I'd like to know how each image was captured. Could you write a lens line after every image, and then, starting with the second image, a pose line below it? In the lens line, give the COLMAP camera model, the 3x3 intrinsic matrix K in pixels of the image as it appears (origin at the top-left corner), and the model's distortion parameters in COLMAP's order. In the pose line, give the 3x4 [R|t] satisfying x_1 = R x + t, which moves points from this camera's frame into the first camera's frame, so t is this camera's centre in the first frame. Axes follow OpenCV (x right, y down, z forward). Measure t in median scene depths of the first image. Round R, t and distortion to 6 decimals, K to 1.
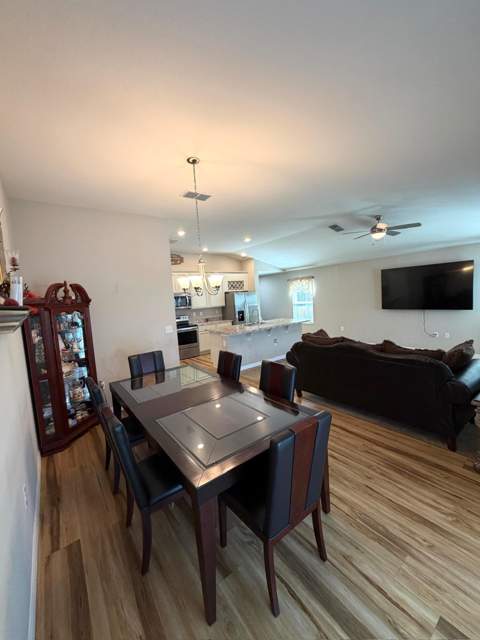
lens RADIAL K [[254.9, 0, 240.8], [0, 254.9, 318.4], [0, 0, 1]] dist [-0.000911, 0.000217]
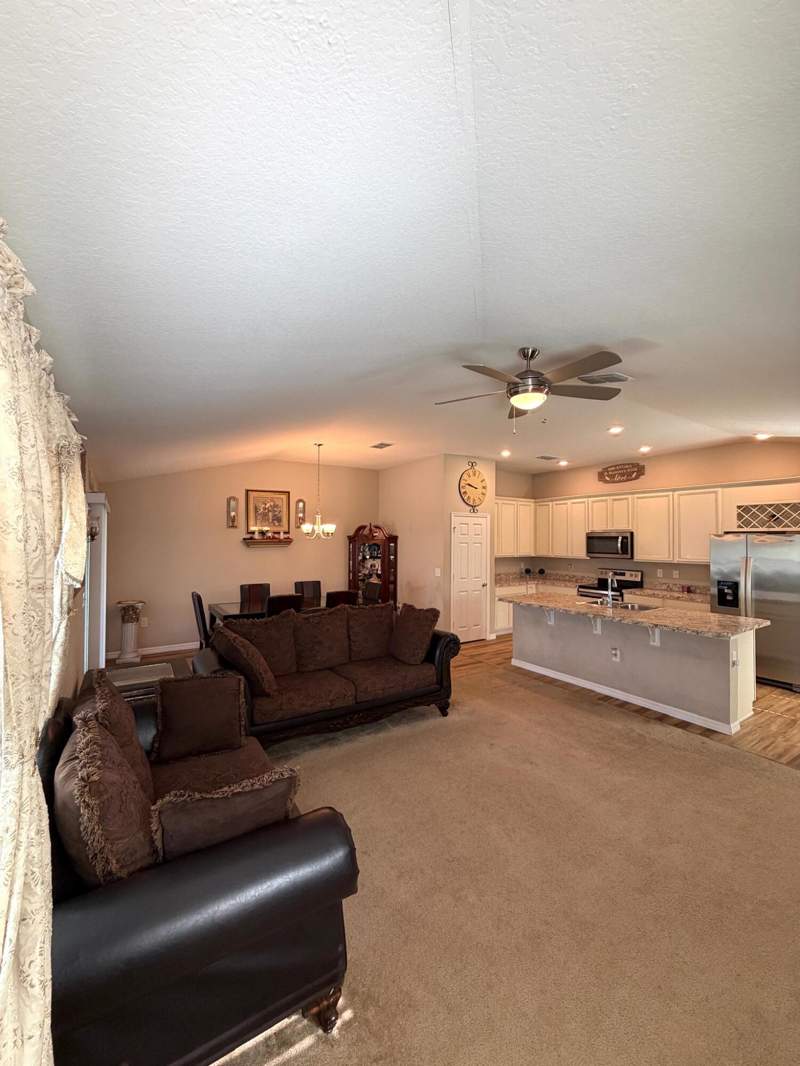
lens RADIAL K [[424.5, 0, 401.4], [0, 424.5, 530.3], [0, 0, 1]] dist [-0.000911, 0.000217]
pose [[-0.071821, 0.043140, -0.996484, 0.669962], [-0.089510, 0.994754, 0.049517, -0.092291], [0.993393, 0.092752, -0.067583, 0.512287]]
